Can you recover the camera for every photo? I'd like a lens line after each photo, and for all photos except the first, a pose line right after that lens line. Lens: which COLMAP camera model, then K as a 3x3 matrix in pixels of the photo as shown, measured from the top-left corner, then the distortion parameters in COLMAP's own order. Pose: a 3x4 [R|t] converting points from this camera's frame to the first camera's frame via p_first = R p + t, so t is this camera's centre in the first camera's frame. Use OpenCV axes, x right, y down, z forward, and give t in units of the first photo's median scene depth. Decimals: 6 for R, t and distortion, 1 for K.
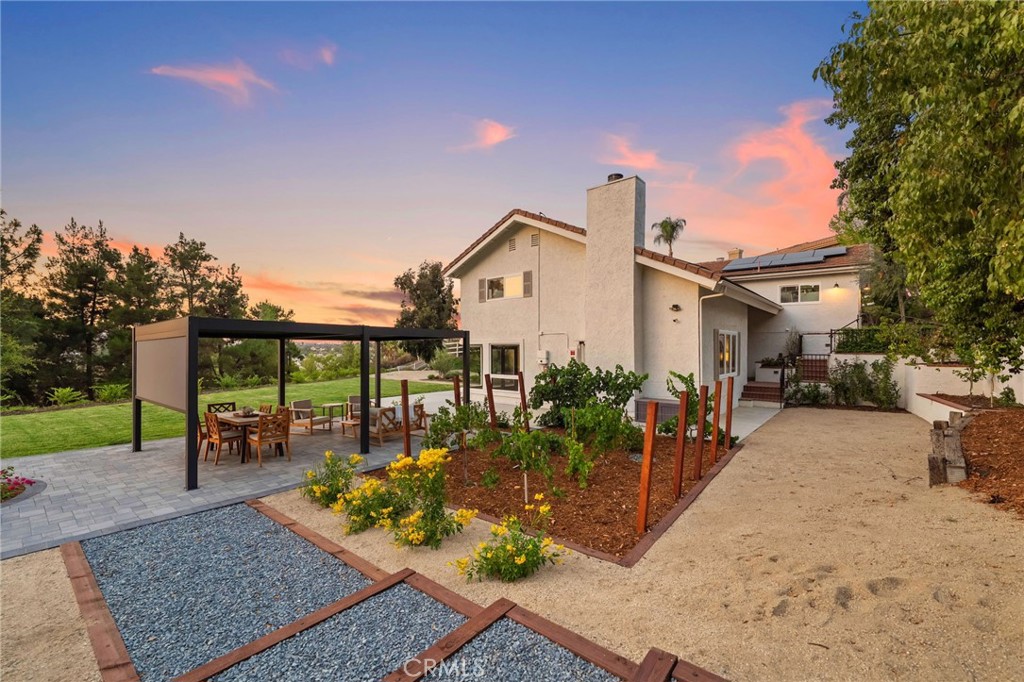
lens RADIAL K [[440.0, 0, 508.0], [0, 440.0, 342.8], [0, 0, 1]] dist [-0.005323, -0.000478]
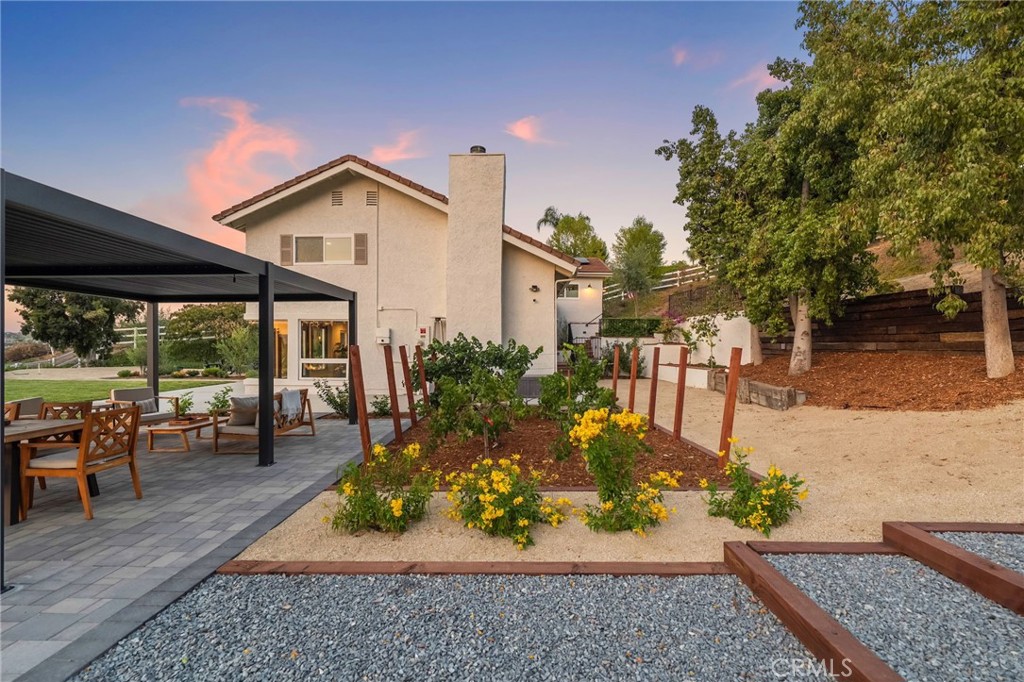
lens RADIAL K [[440.0, 0, 513.1], [0, 440.0, 346.8], [0, 0, 1]] dist [-0.005323, -0.000478]
pose [[0.761787, 0.004113, 0.647814, -0.315811], [-0.011489, 0.999908, 0.007162, 0.049453], [-0.647726, -0.012898, 0.761765, 0.197625]]
